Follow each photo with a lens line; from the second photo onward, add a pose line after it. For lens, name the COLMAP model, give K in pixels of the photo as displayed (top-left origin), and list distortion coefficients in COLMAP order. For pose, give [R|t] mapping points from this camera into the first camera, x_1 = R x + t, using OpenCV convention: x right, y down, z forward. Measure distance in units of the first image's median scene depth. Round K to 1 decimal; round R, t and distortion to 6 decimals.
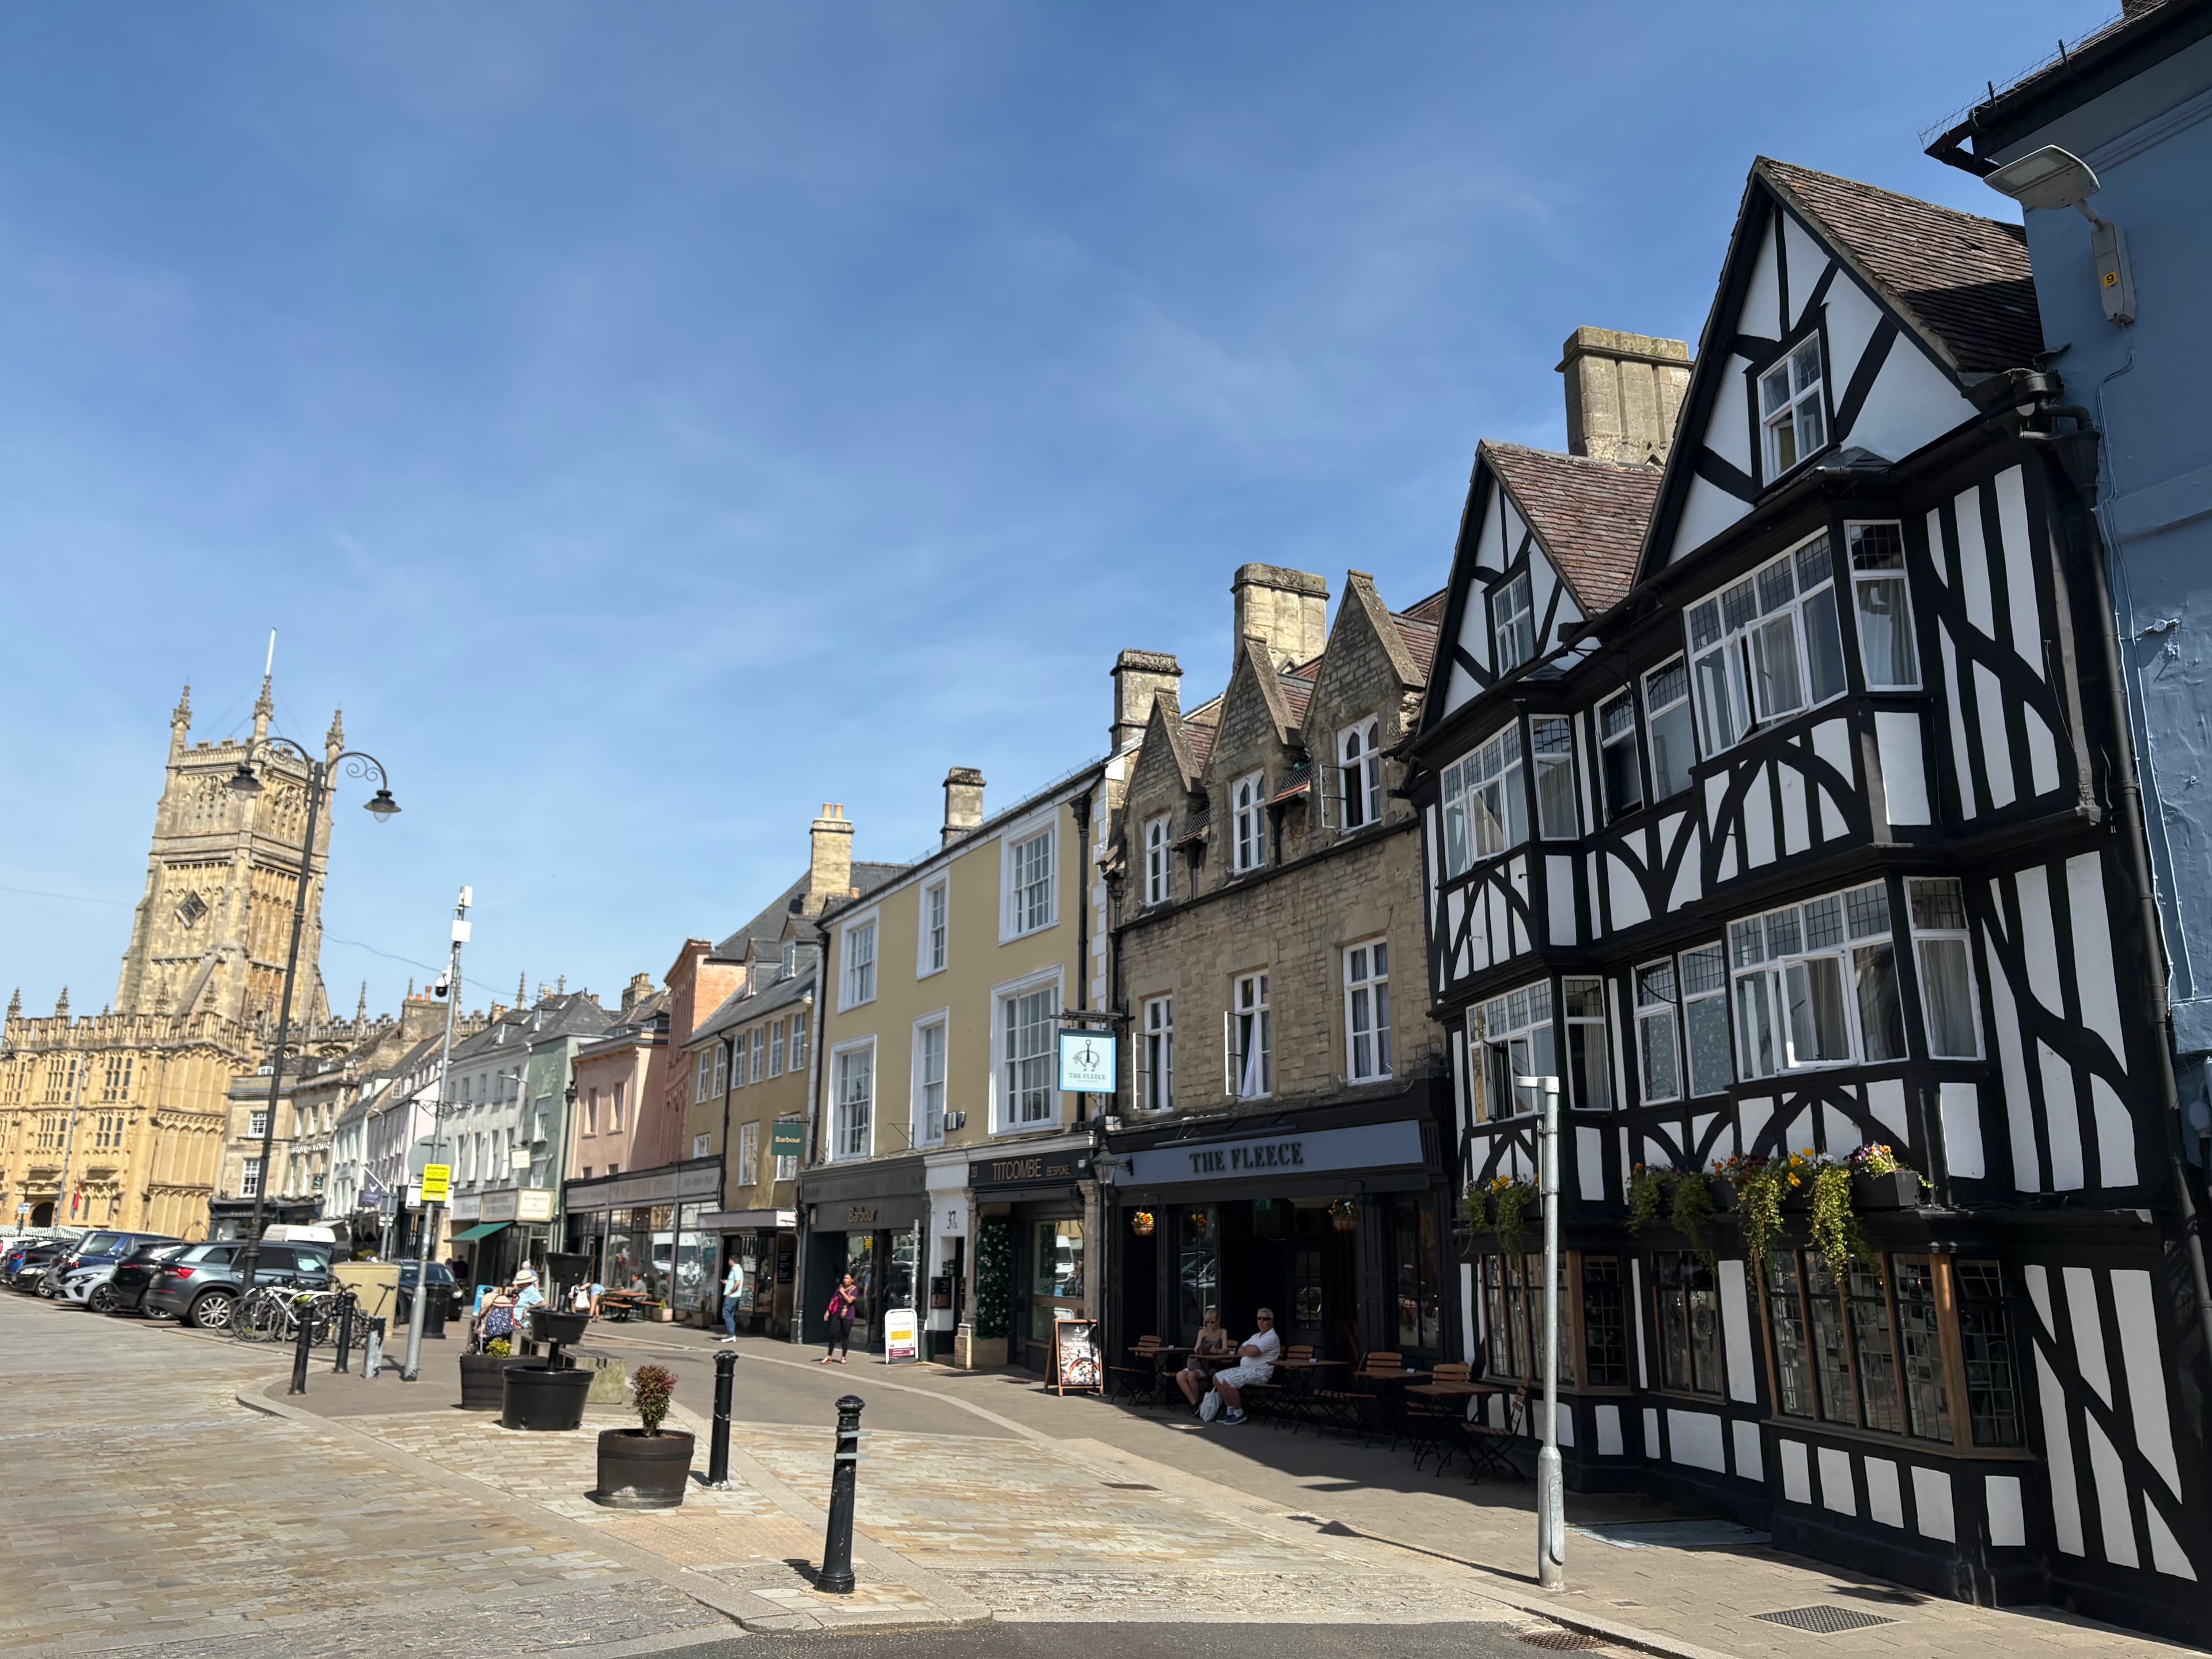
lens RADIAL K [[1667.2, 0, 1098.6], [0, 1667.2, 835.1], [0, 0, 1]] dist [0.086953, -0.111461]
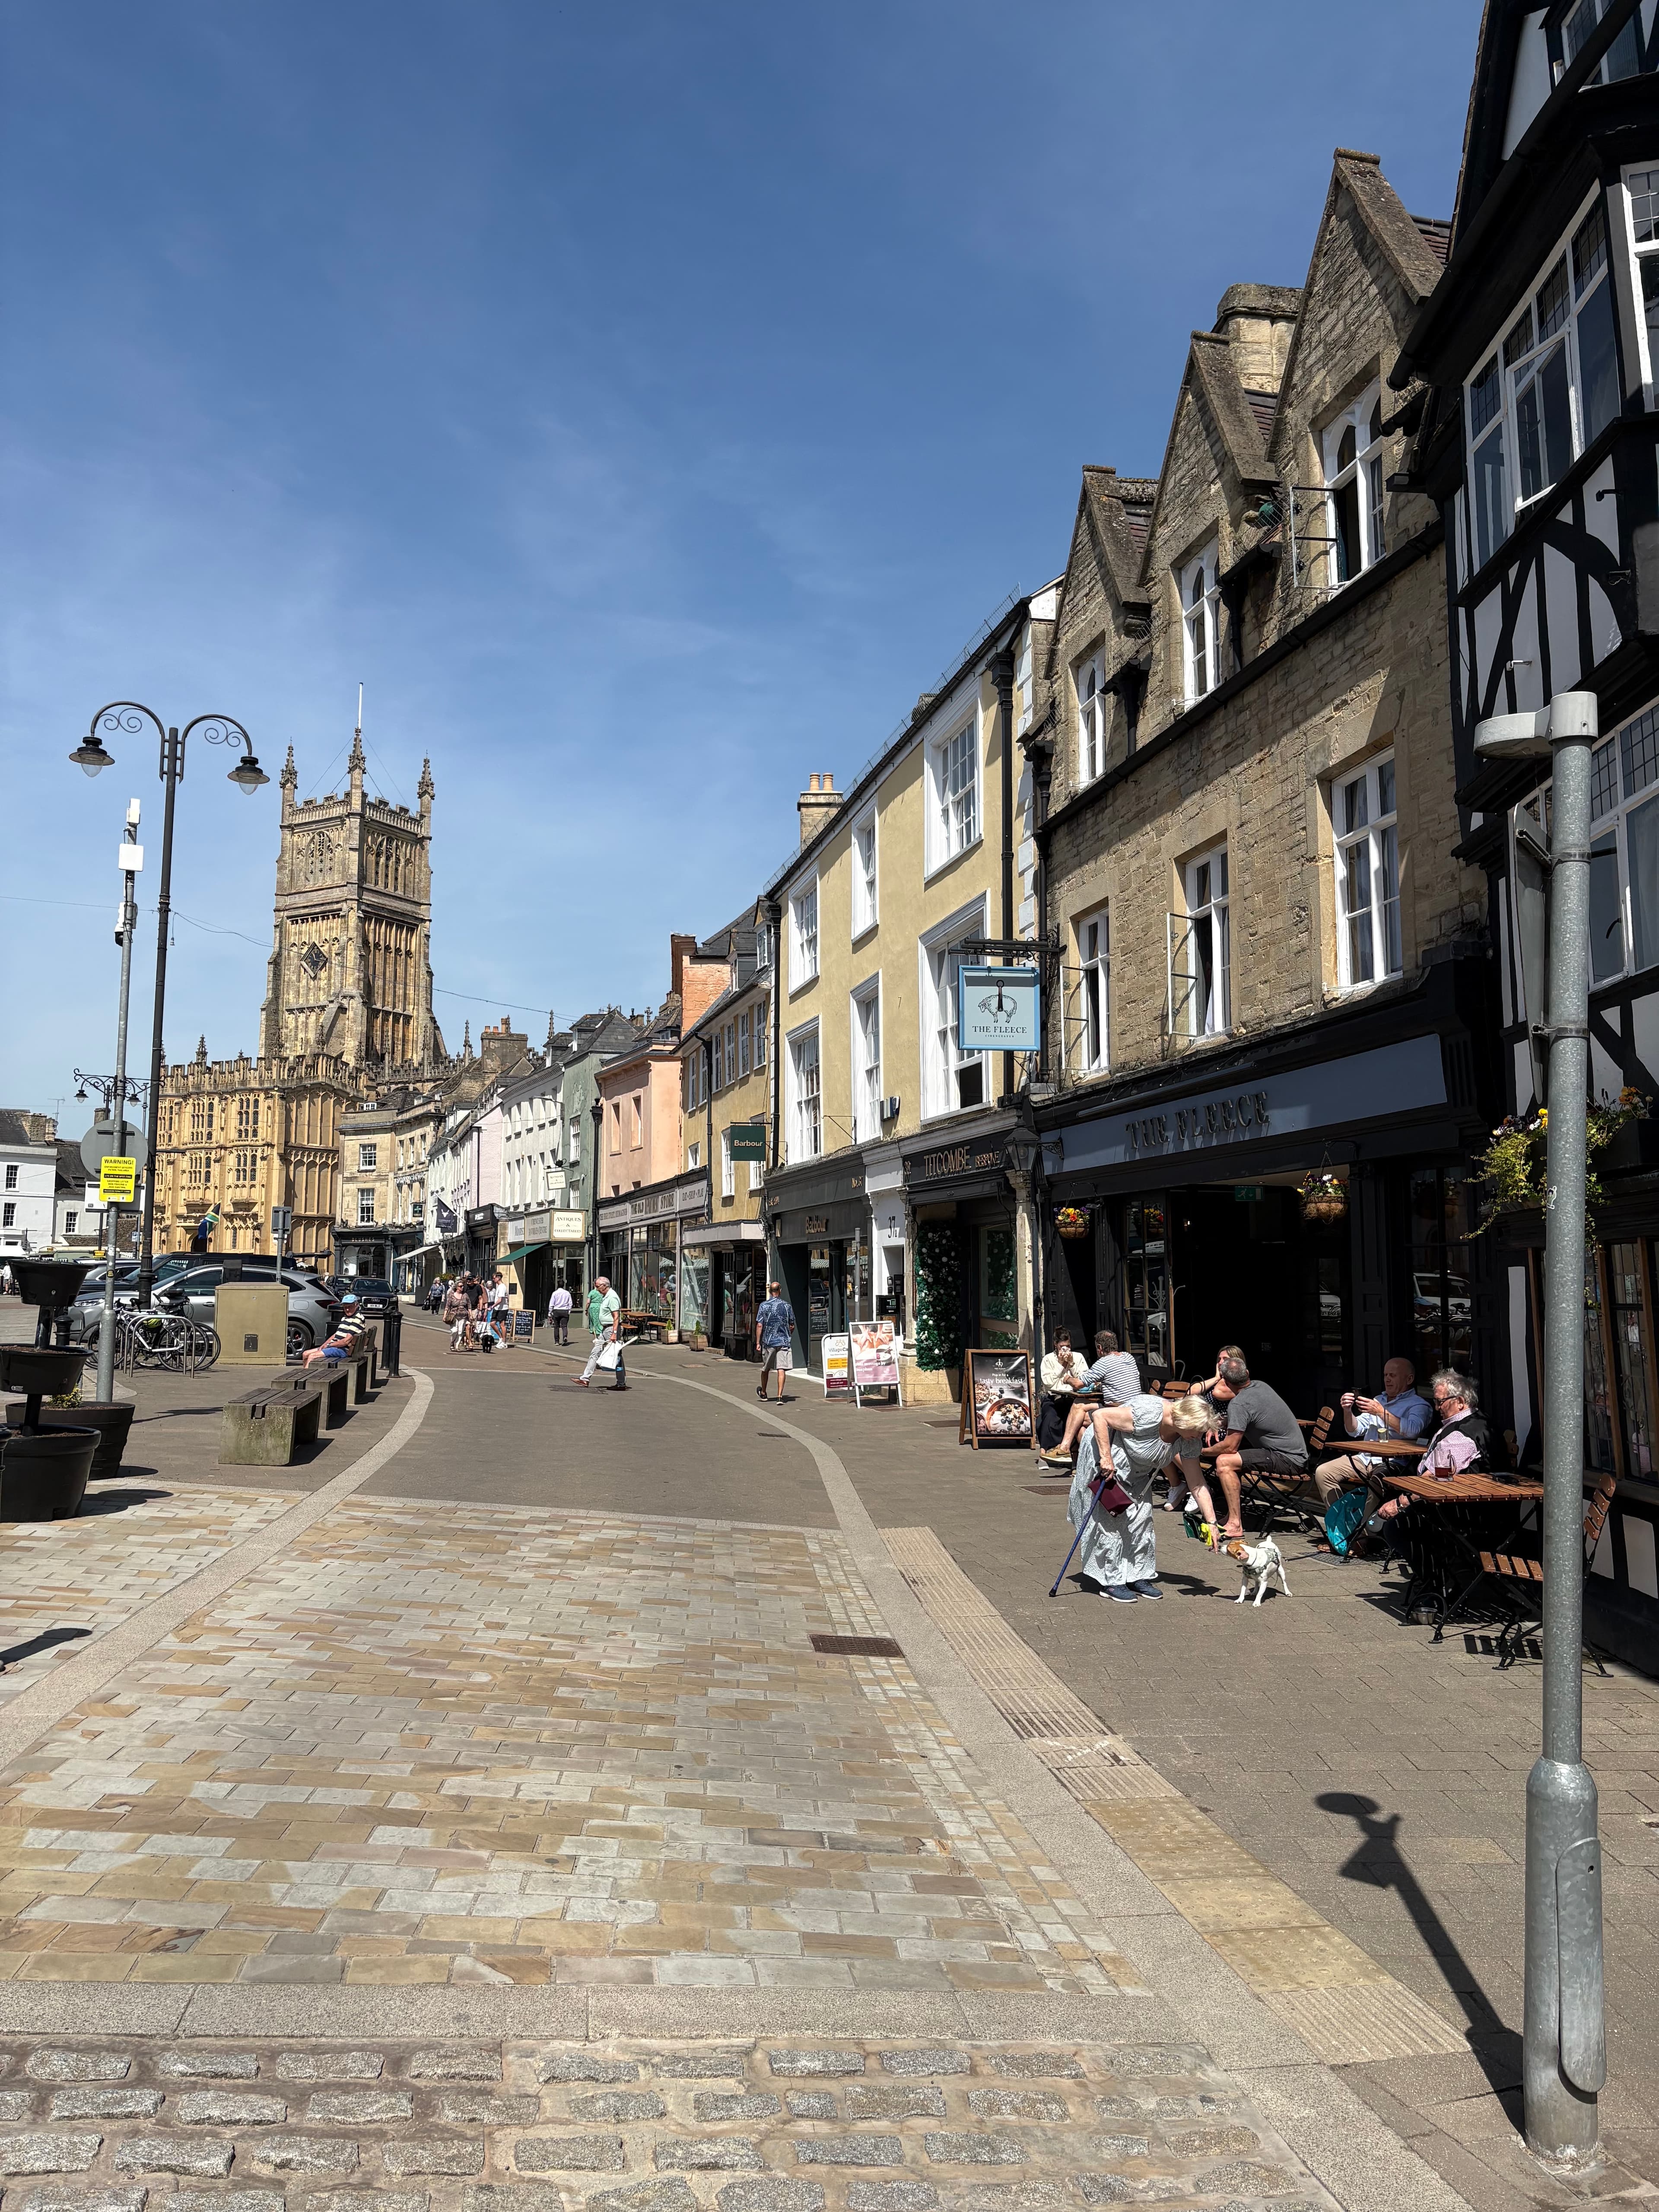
lens RADIAL K [[1667.2, 0, 829.5], [0, 1667.2, 1106.0], [0, 0, 1]] dist [0.086953, -0.111461]
pose [[0.972560, -0.033597, -0.230212, 0.035743], [0.066161, 0.988603, 0.135229, 0.030667], [0.223045, -0.146749, 0.963699, 0.113796]]
